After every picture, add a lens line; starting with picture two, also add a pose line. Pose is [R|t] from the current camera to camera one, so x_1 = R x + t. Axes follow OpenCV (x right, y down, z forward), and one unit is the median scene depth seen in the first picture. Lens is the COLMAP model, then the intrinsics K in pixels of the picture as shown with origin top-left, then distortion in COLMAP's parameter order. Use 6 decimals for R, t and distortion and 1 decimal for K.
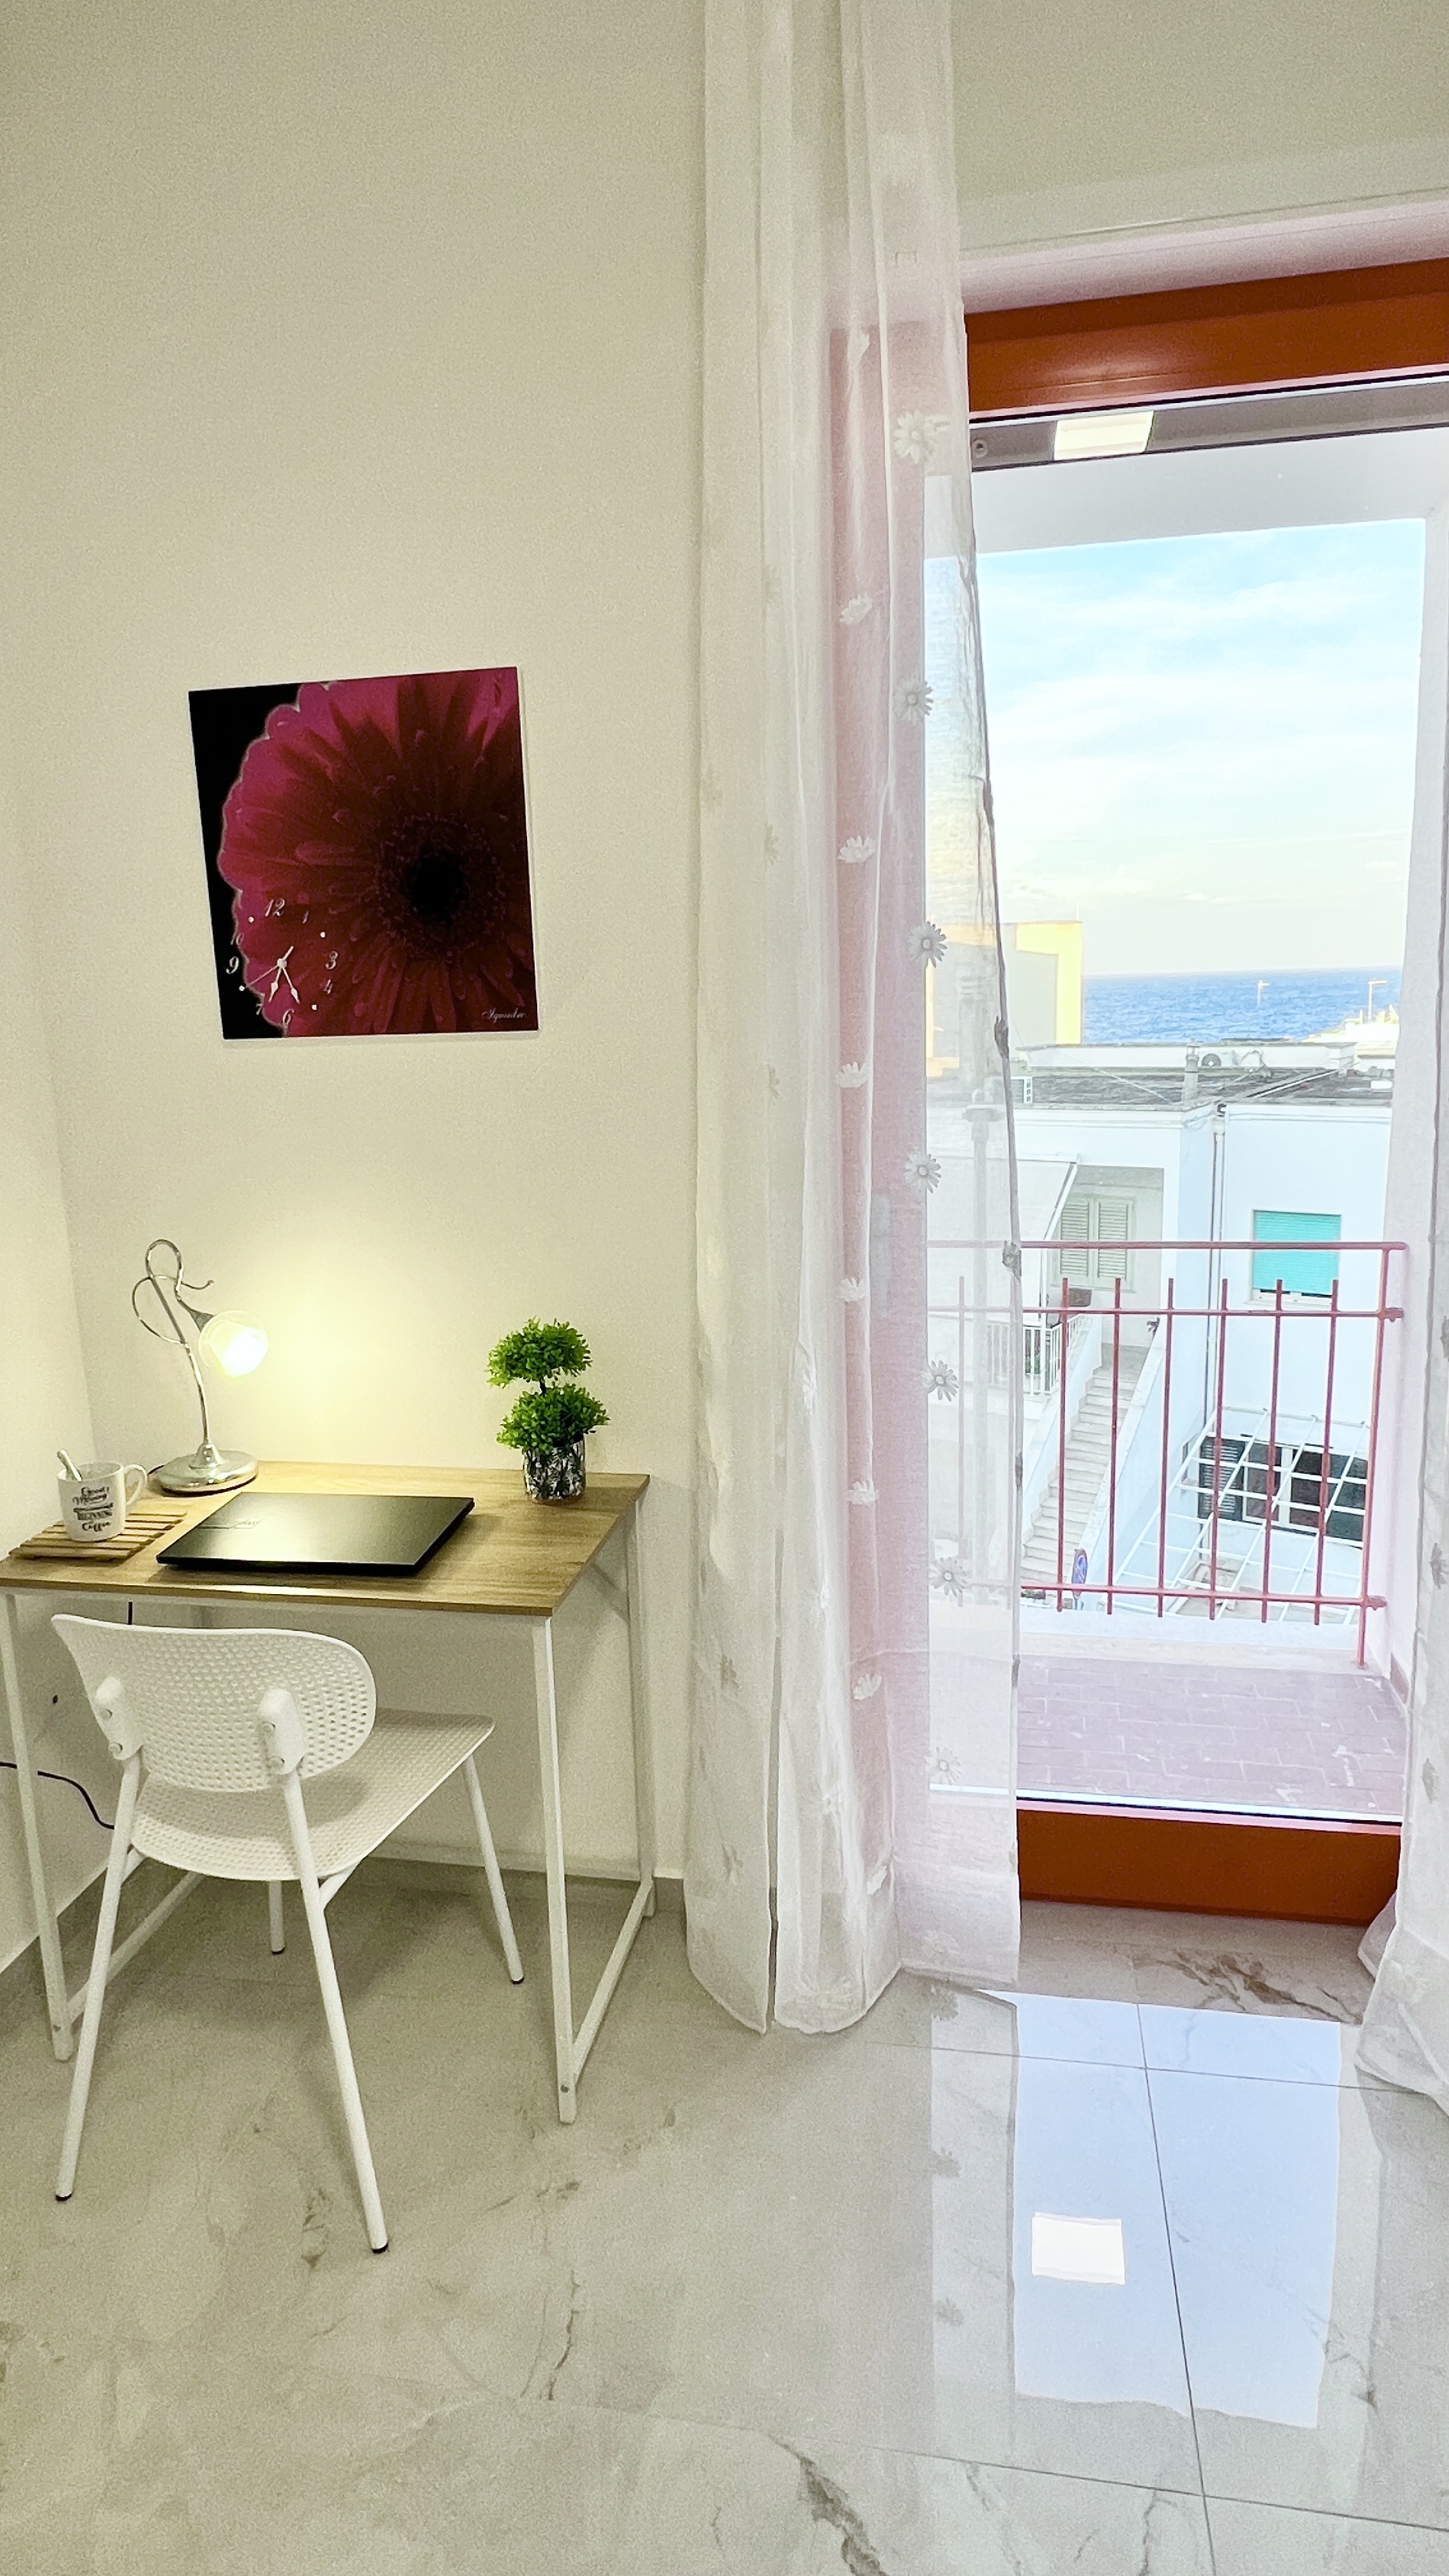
lens RADIAL K [[1489.2, 0, 718.7], [0, 1489.2, 1280.1], [0, 0, 1]] dist [0.000150, -0.000341]
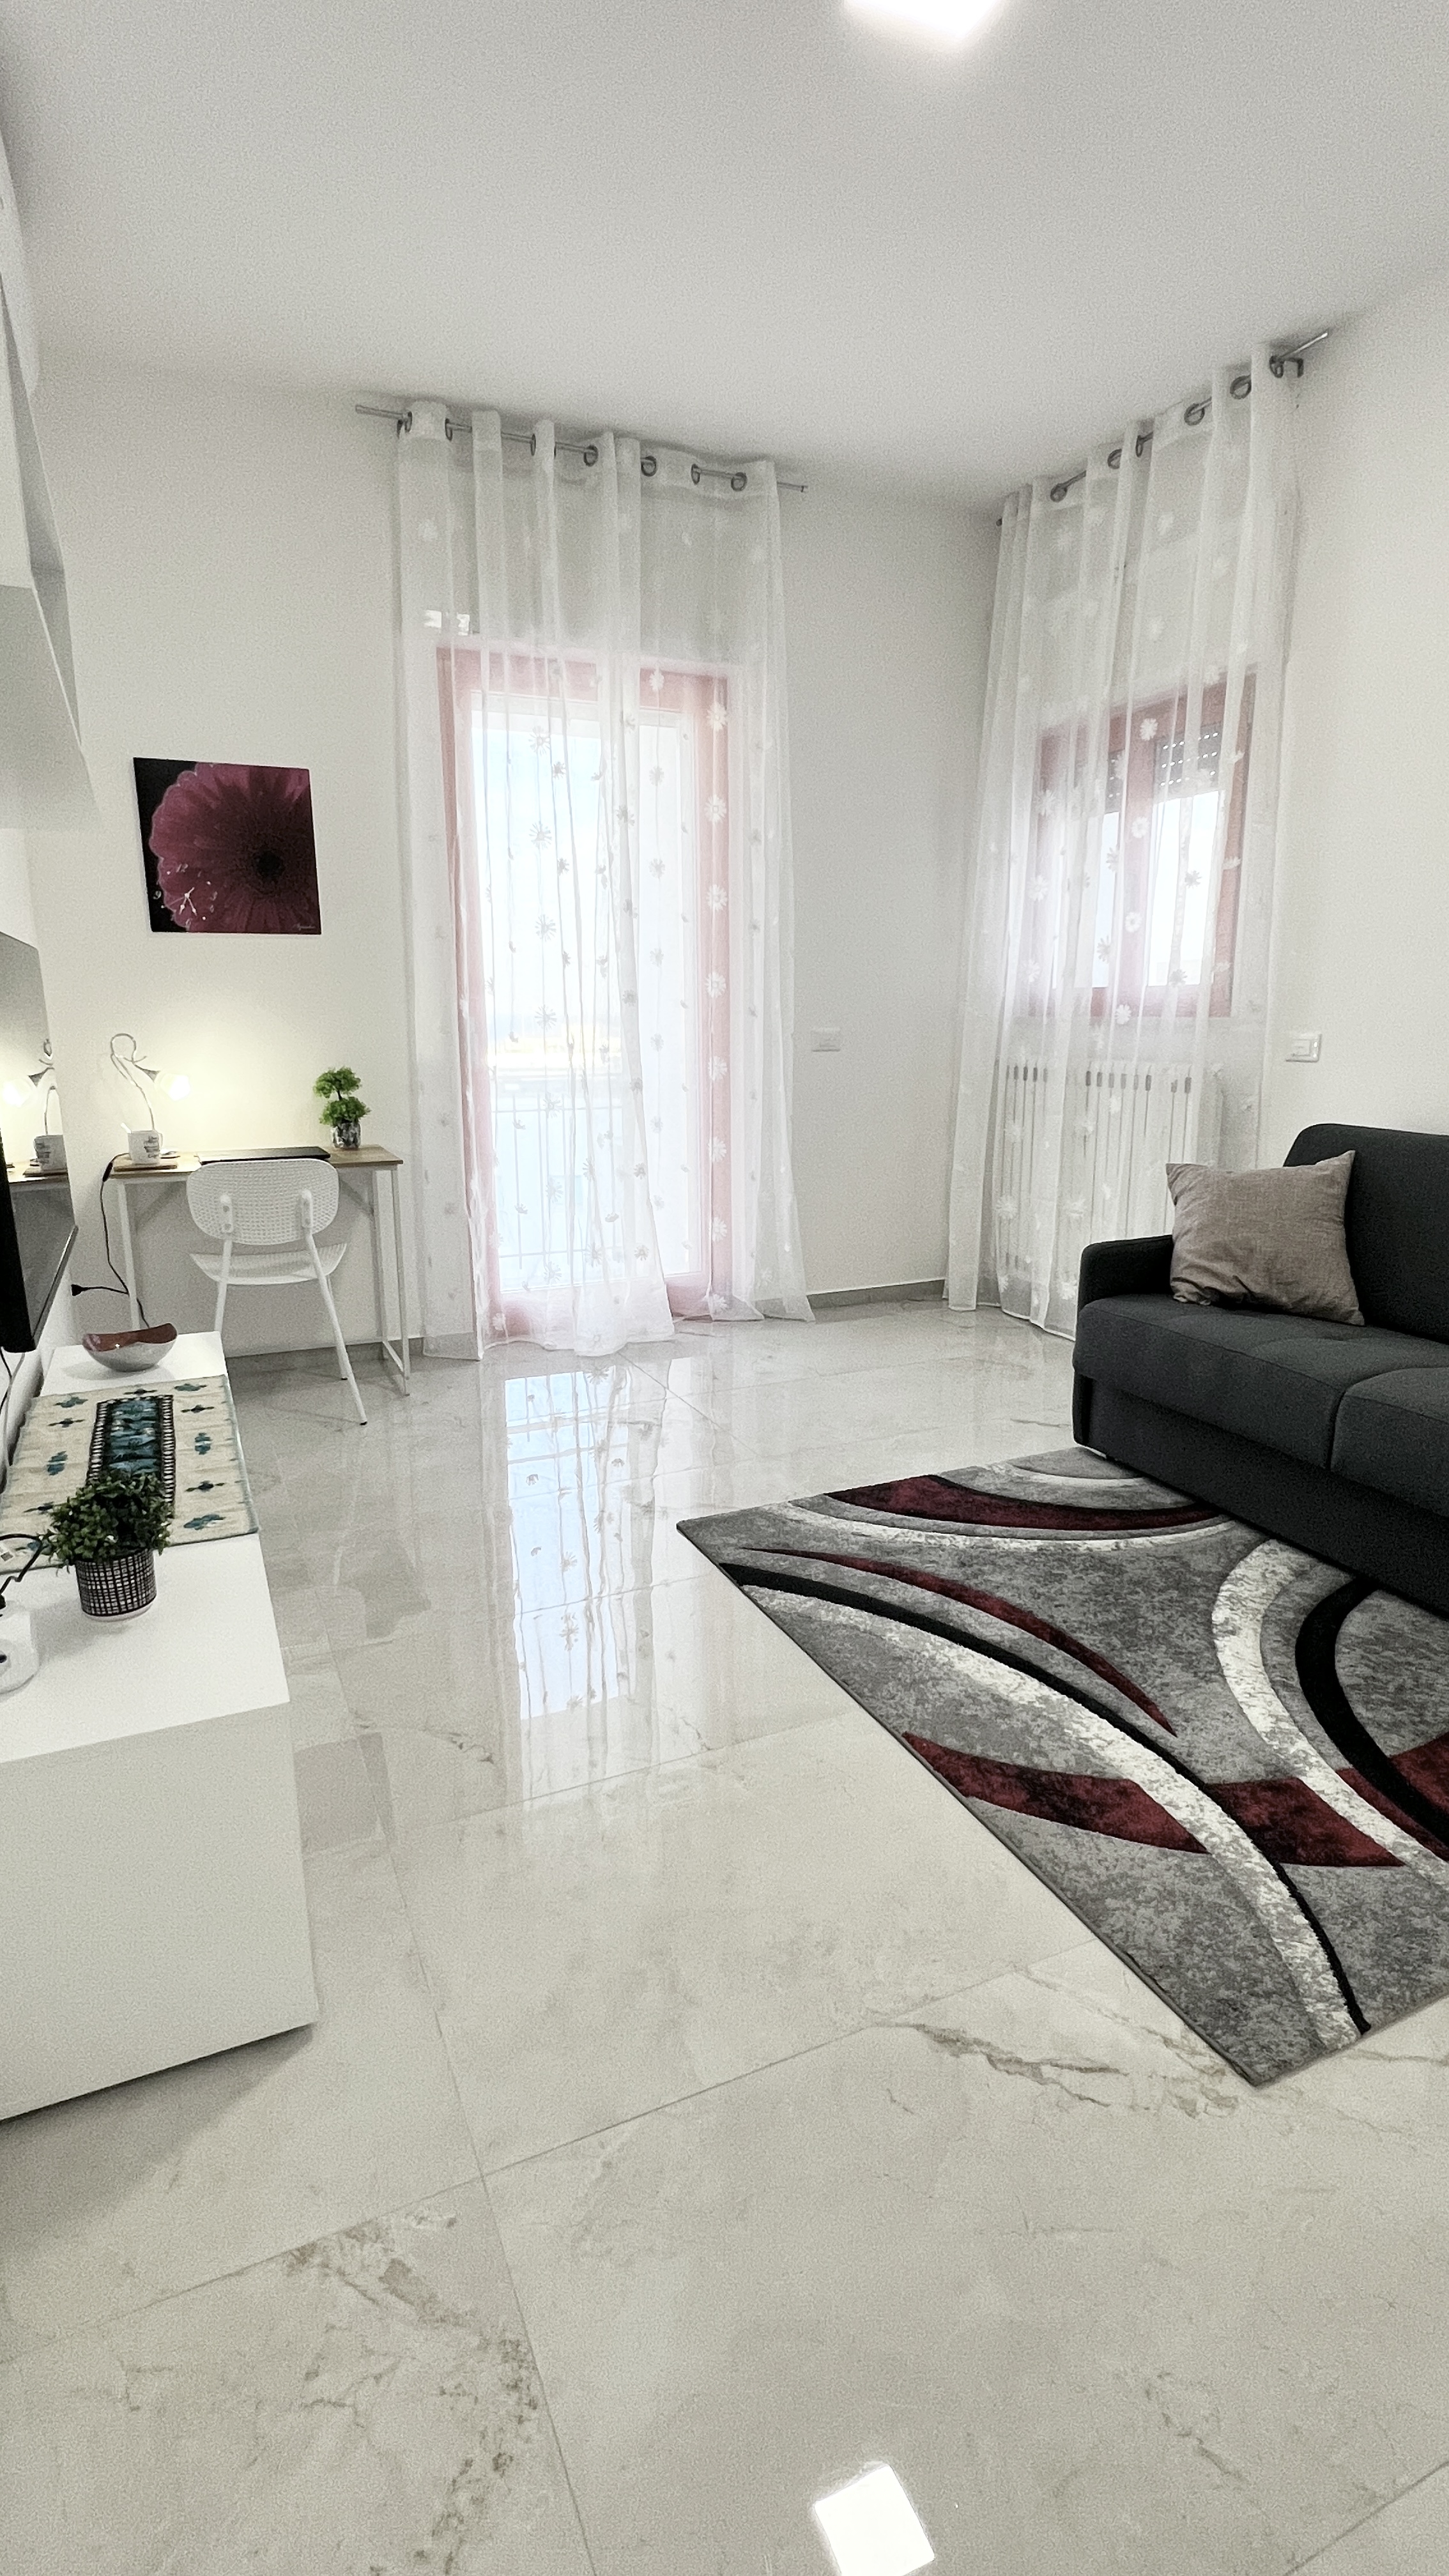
lens RADIAL K [[1234.6, 0, 733.7], [0, 1234.6, 1290.9], [0, 0, 1]] dist [-0.000892, -0.001160]
pose [[0.823536, -0.101991, 0.558020, -0.688817], [0.096094, 0.994570, 0.039963, 0.341067], [-0.559065, 0.020711, 0.828865, -0.840451]]
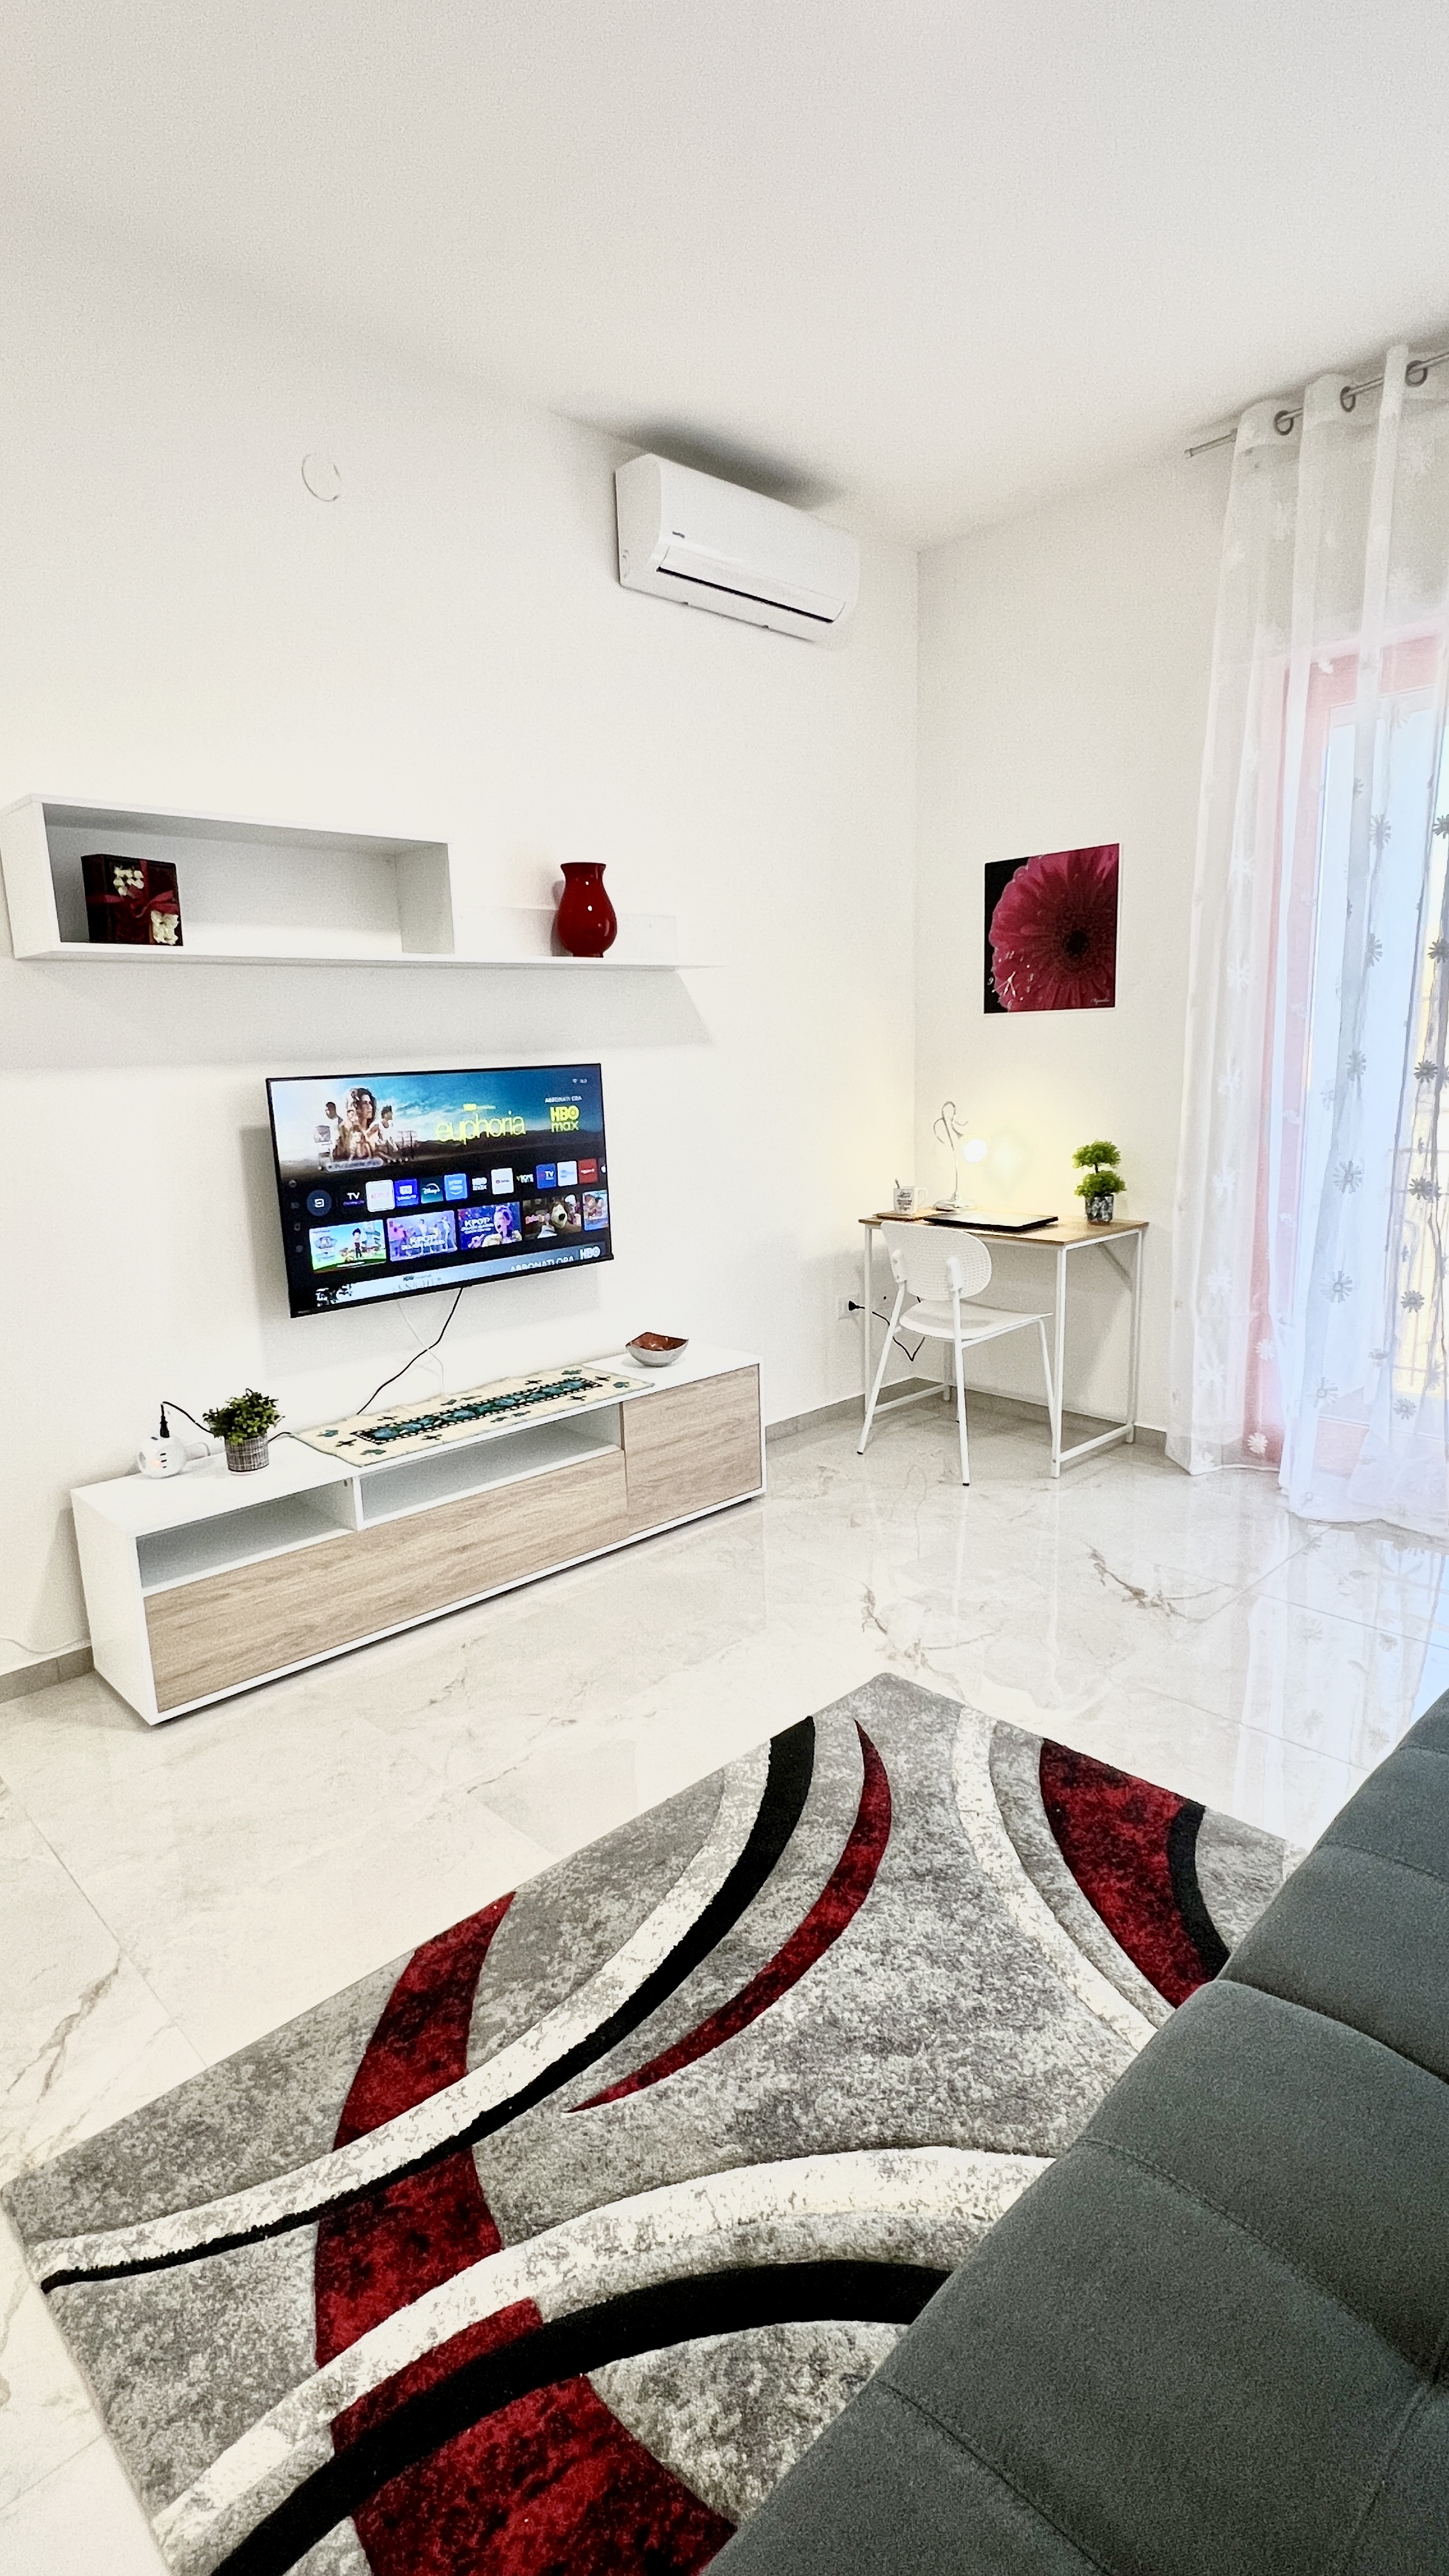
lens RADIAL K [[1234.6, 0, 726.2], [0, 1234.6, 1296.9], [0, 0, 1]] dist [-0.000892, -0.001160]
pose [[0.814418, 0.123878, -0.566901, 0.491105], [-0.113813, 0.992072, 0.053281, 0.221451], [0.569007, 0.021127, 0.822061, -0.801821]]
